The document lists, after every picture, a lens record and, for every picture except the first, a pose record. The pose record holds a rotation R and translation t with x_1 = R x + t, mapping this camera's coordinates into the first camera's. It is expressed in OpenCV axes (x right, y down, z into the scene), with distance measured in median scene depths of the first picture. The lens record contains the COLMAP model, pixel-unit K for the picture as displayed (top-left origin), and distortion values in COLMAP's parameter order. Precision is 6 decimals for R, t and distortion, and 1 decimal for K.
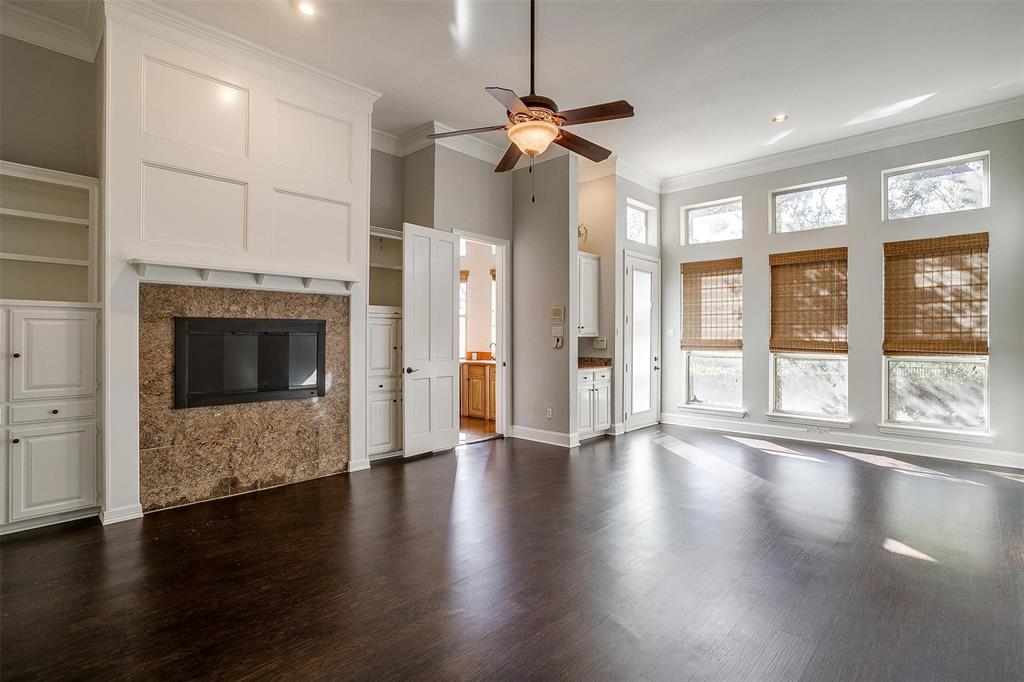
lens RADIAL K [[499.1, 0, 512.3], [0, 499.1, 335.8], [0, 0, 1]] dist [-0.040553, 0.018046]
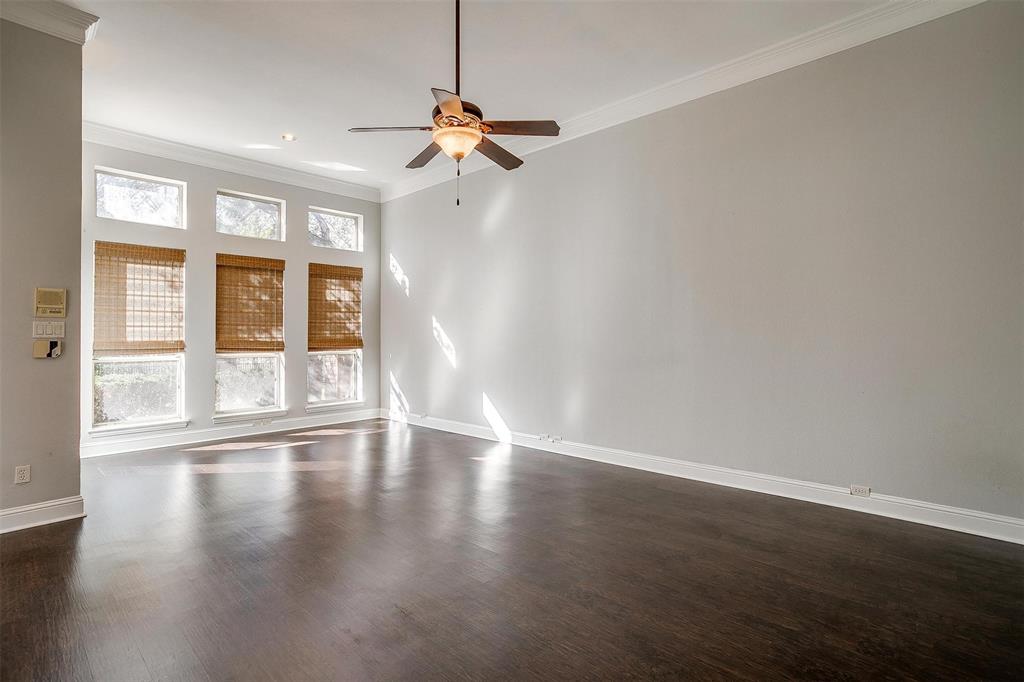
lens RADIAL K [[499.1, 0, 512.3], [0, 499.1, 335.8], [0, 0, 1]] dist [-0.040553, 0.018046]
pose [[-0.019065, -0.000280, 0.999818, -0.549286], [0.005510, 0.999985, 0.000385, 0.001931], [-0.999803, 0.005517, -0.019063, 0.516751]]
